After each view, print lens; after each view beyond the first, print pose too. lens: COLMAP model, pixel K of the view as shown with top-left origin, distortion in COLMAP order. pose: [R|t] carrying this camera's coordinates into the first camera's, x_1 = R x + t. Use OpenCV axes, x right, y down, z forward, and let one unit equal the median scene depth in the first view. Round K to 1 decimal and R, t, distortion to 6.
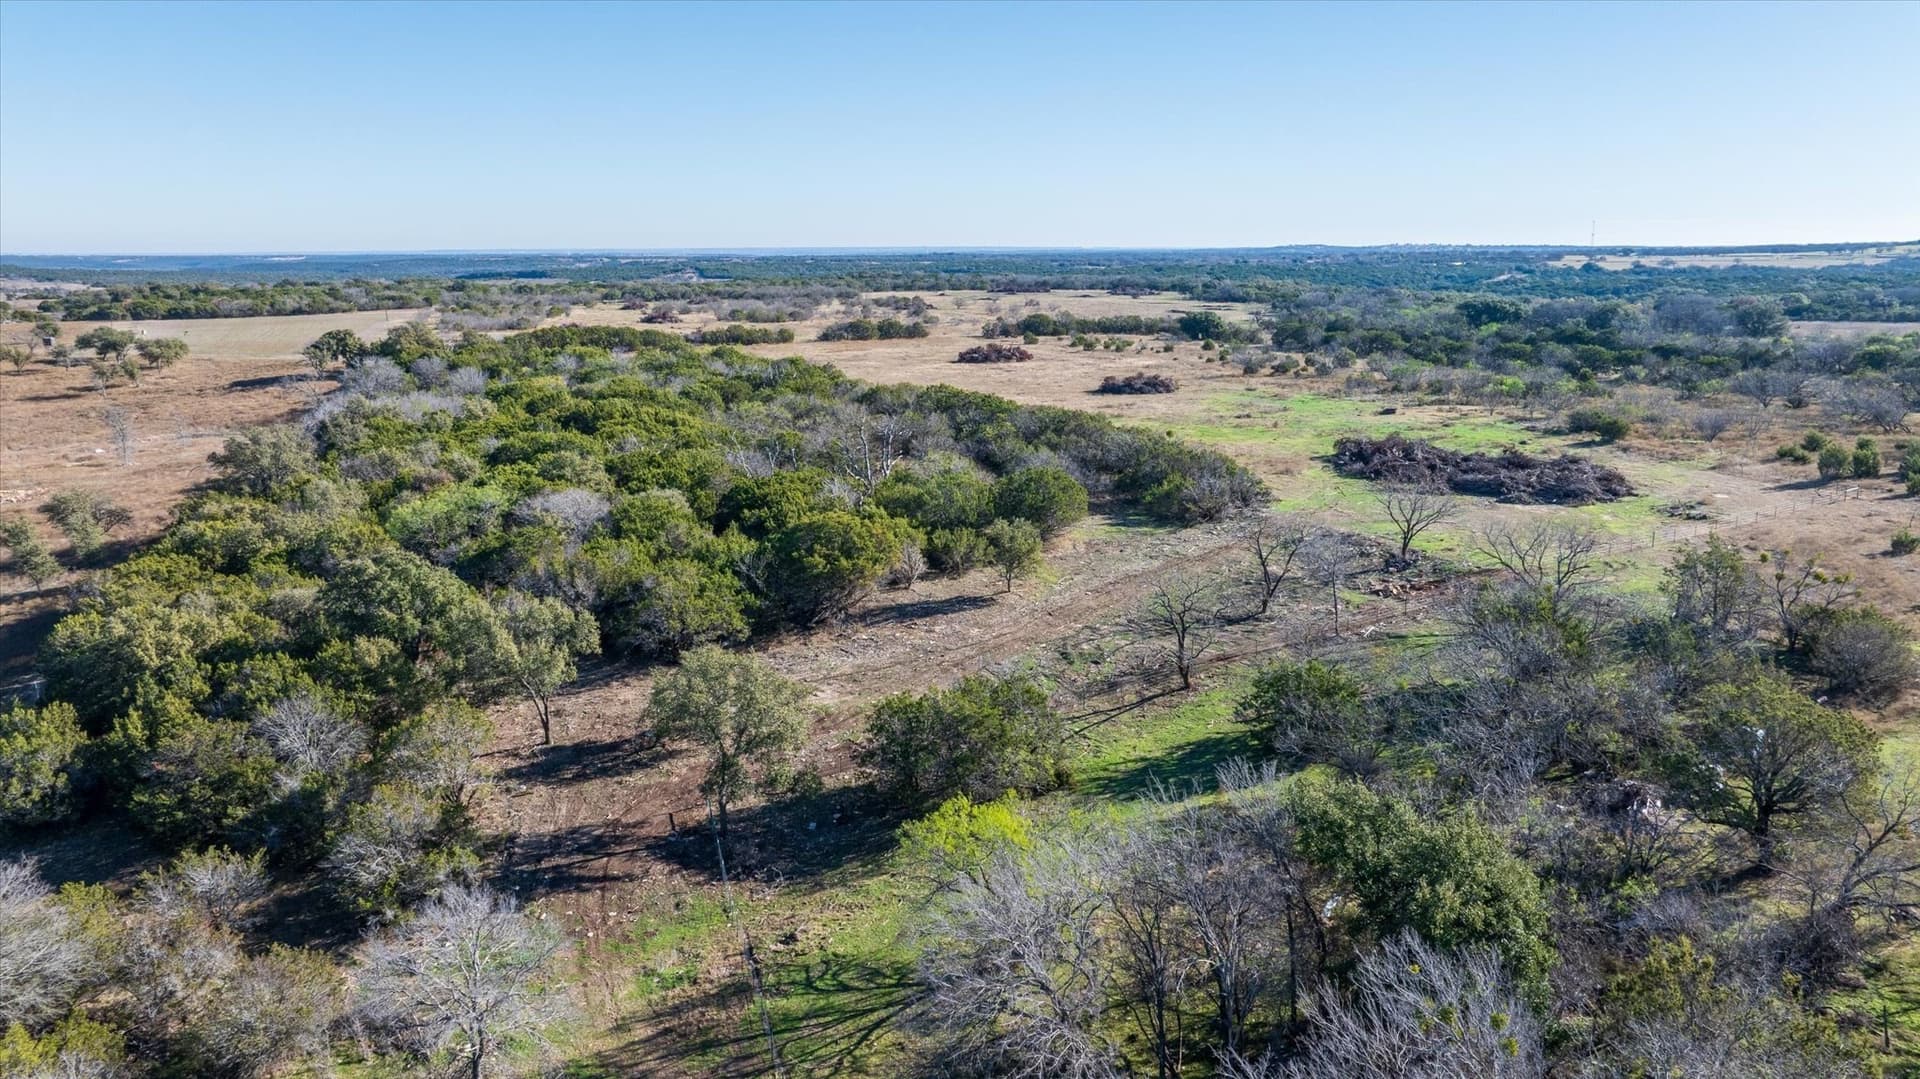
lens RADIAL K [[1356.6, 0, 964.6], [0, 1356.6, 537.1], [0, 0, 1]] dist [-0.023571, 0.015401]
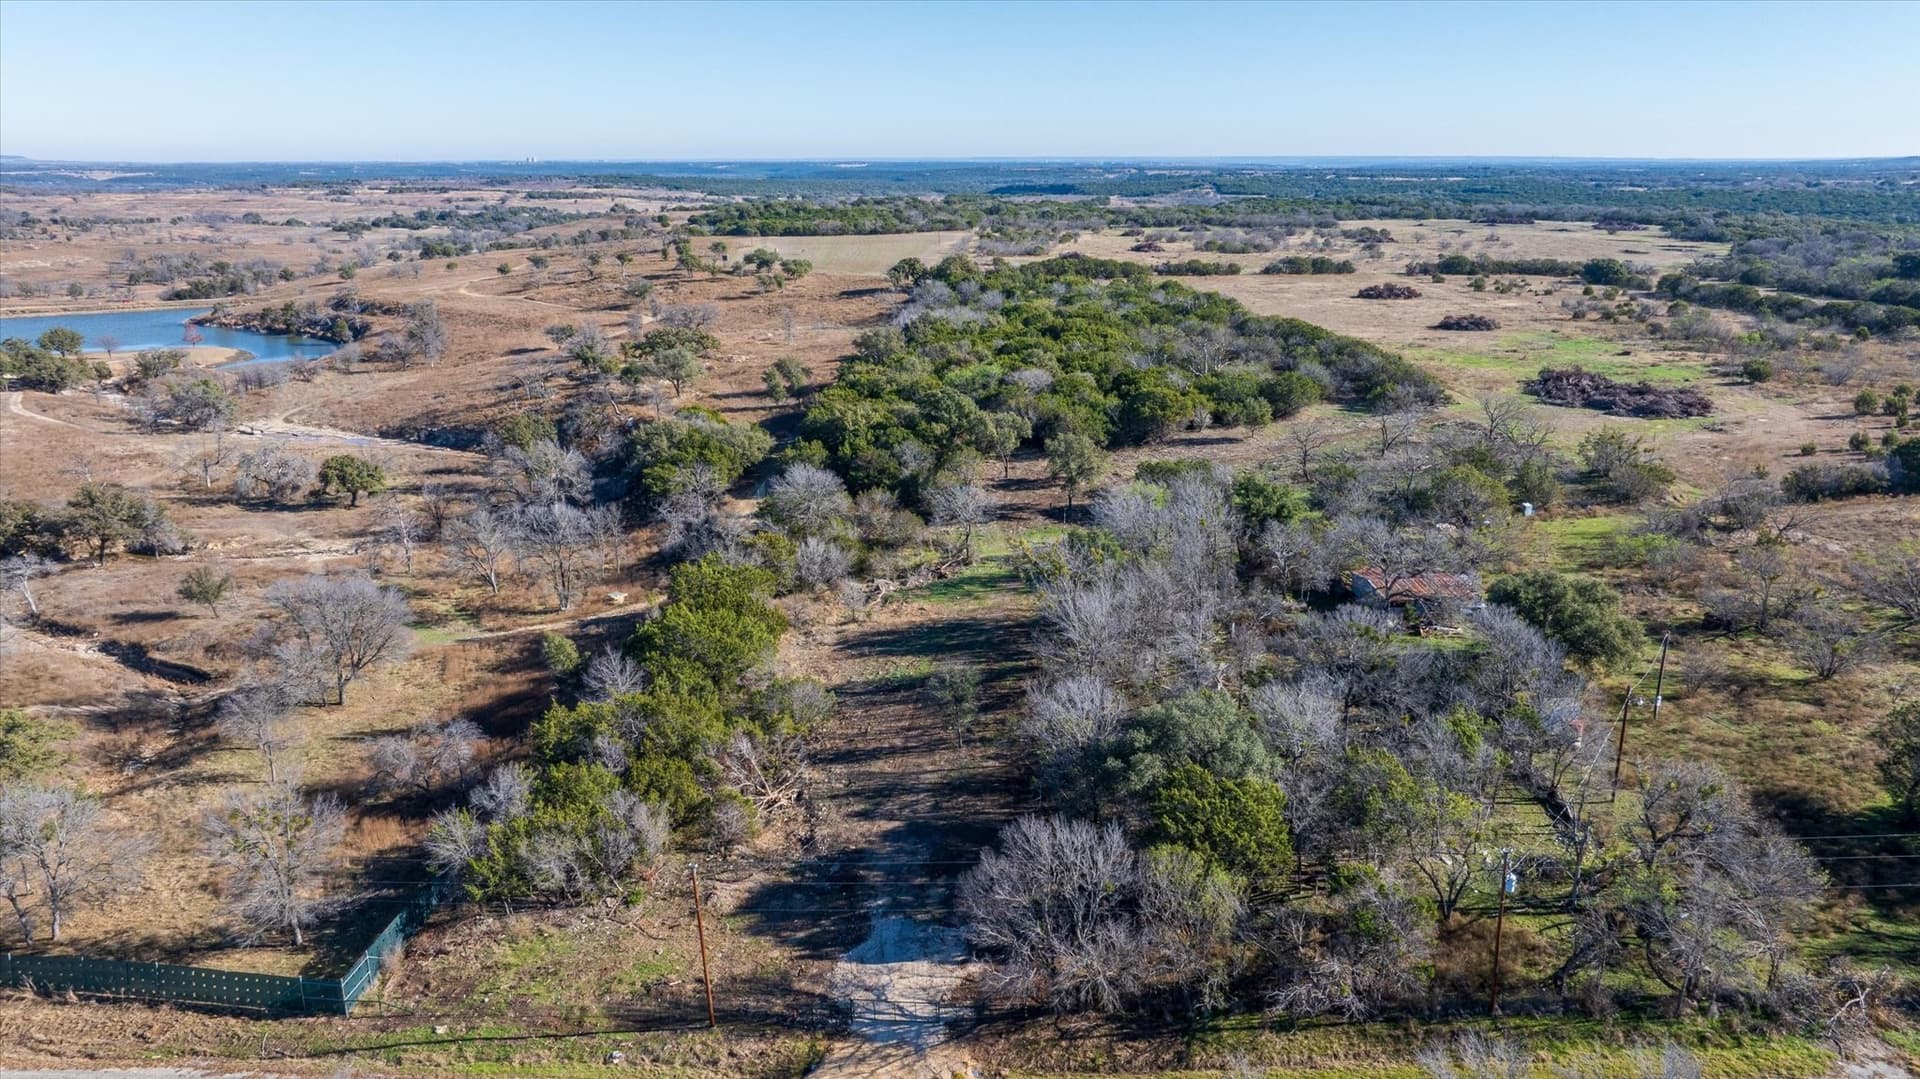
lens RADIAL K [[1356.6, 0, 961.2], [0, 1356.6, 536.6], [0, 0, 1]] dist [-0.023571, 0.015401]
pose [[0.929071, 0.101186, -0.355793, 0.290937], [-0.078087, 0.993832, 0.078737, 0.052558], [0.361565, -0.045369, 0.931242, -0.757842]]
